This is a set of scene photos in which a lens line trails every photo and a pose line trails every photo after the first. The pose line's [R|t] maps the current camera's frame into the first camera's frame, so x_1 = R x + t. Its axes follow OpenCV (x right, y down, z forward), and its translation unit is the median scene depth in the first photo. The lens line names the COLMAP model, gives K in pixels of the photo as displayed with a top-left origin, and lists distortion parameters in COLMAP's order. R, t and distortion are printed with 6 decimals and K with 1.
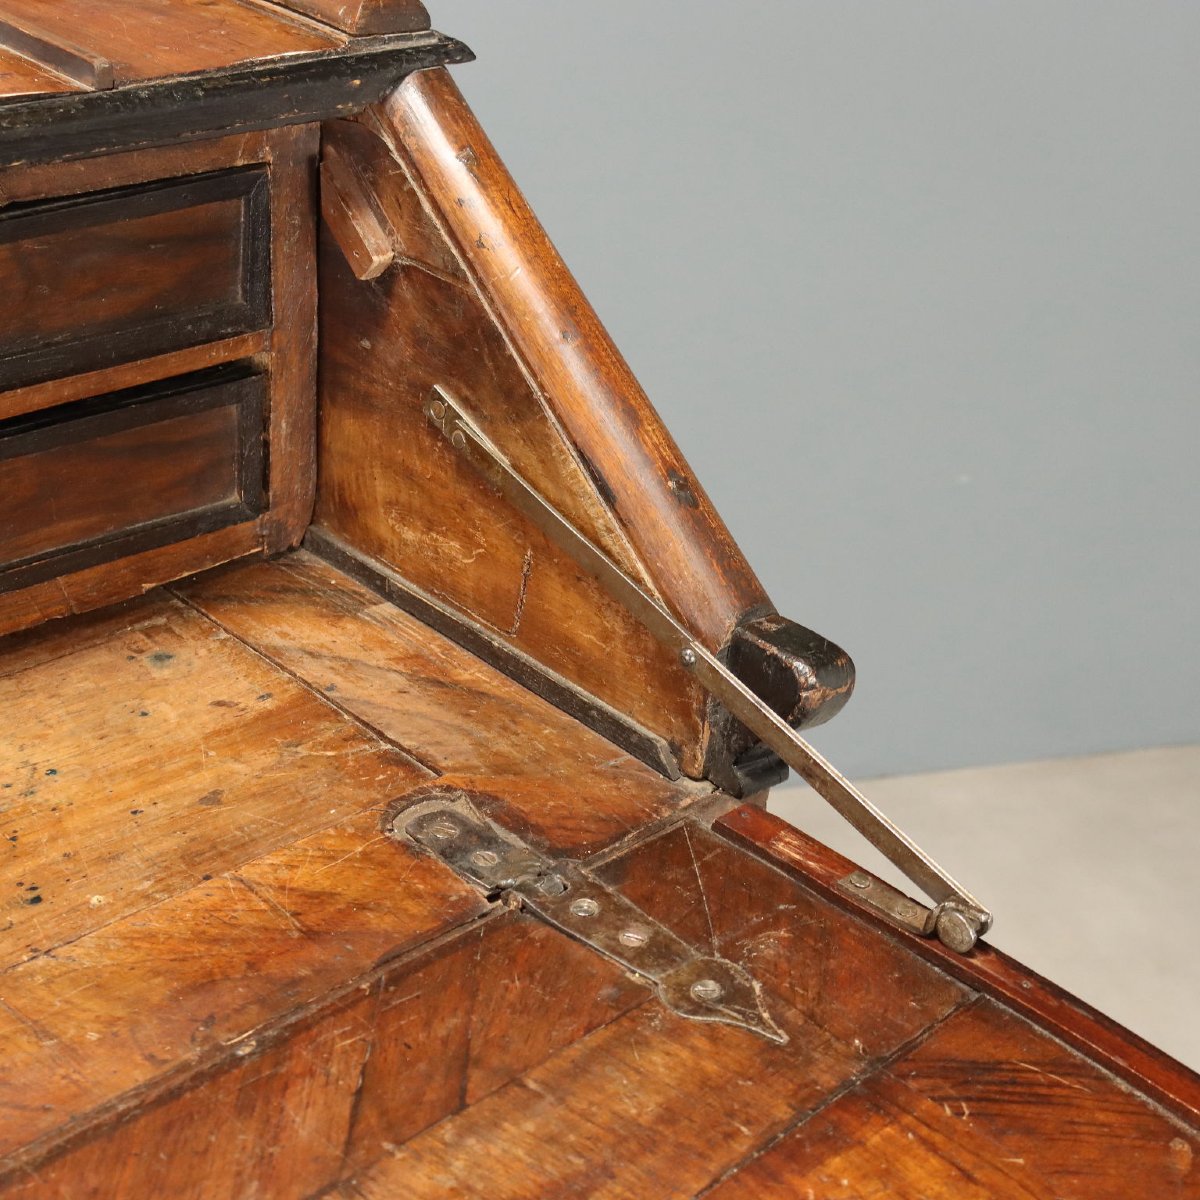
lens RADIAL K [[2073.7, 0, 600.0], [0, 2073.7, 600.0], [0, 0, 1]] dist [0.012942, -0.058903]
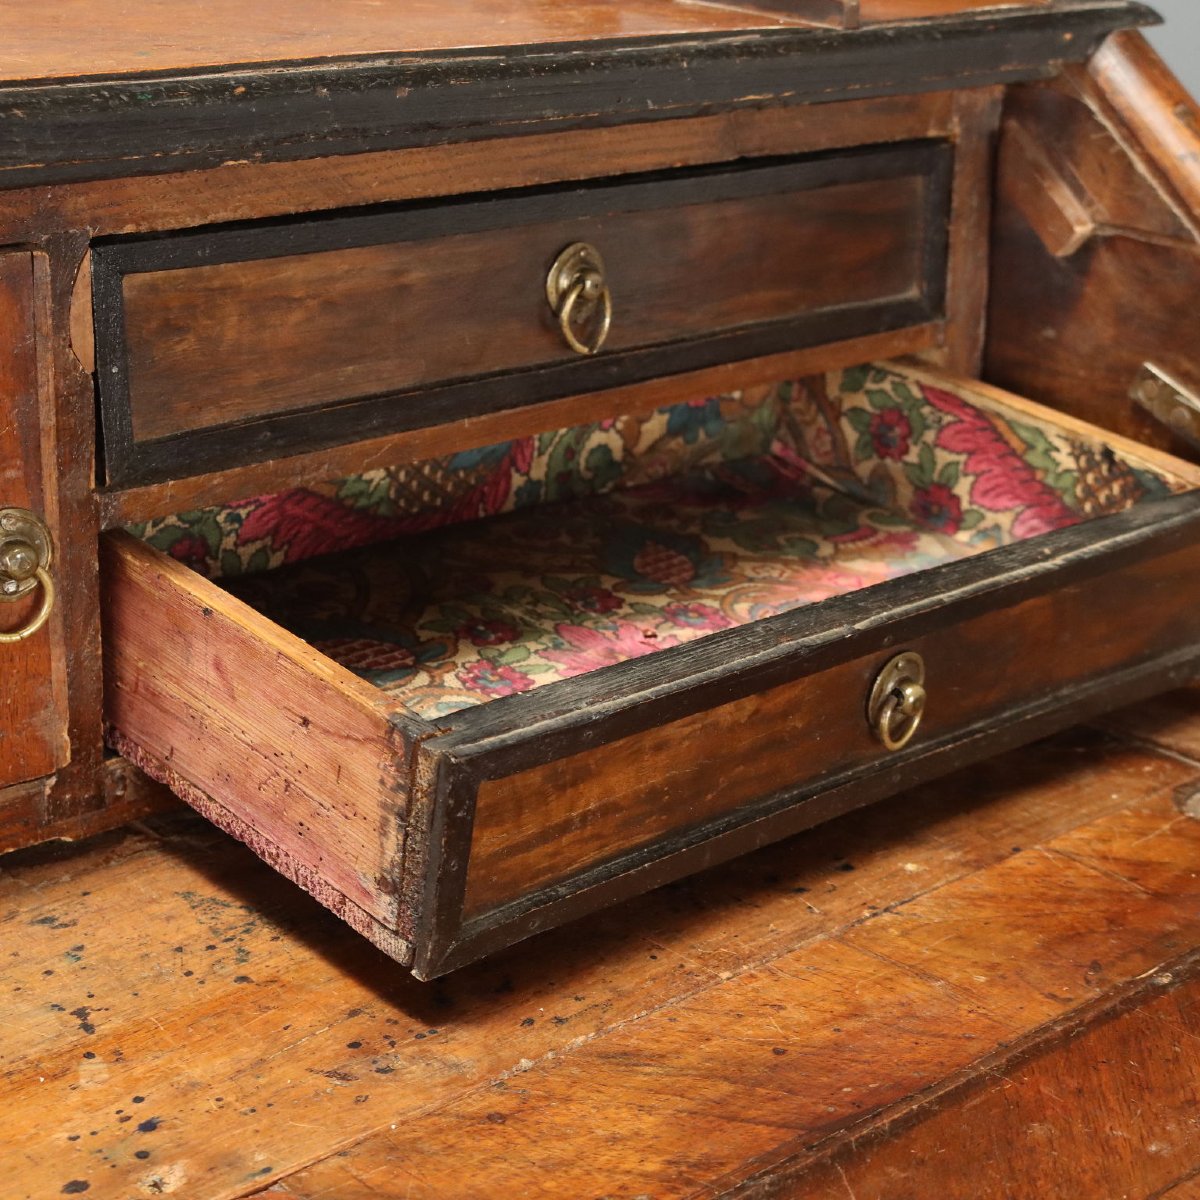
lens RADIAL K [[2480.2, 0, 600.0], [0, 2480.2, 600.0], [0, 0, 1]] dist [0.045908, -0.273267]
pose [[0.998019, -0.036501, -0.051248, -0.271111], [0.028261, 0.987793, -0.153187, 0.162553], [0.056214, 0.151435, 0.986868, -0.078542]]
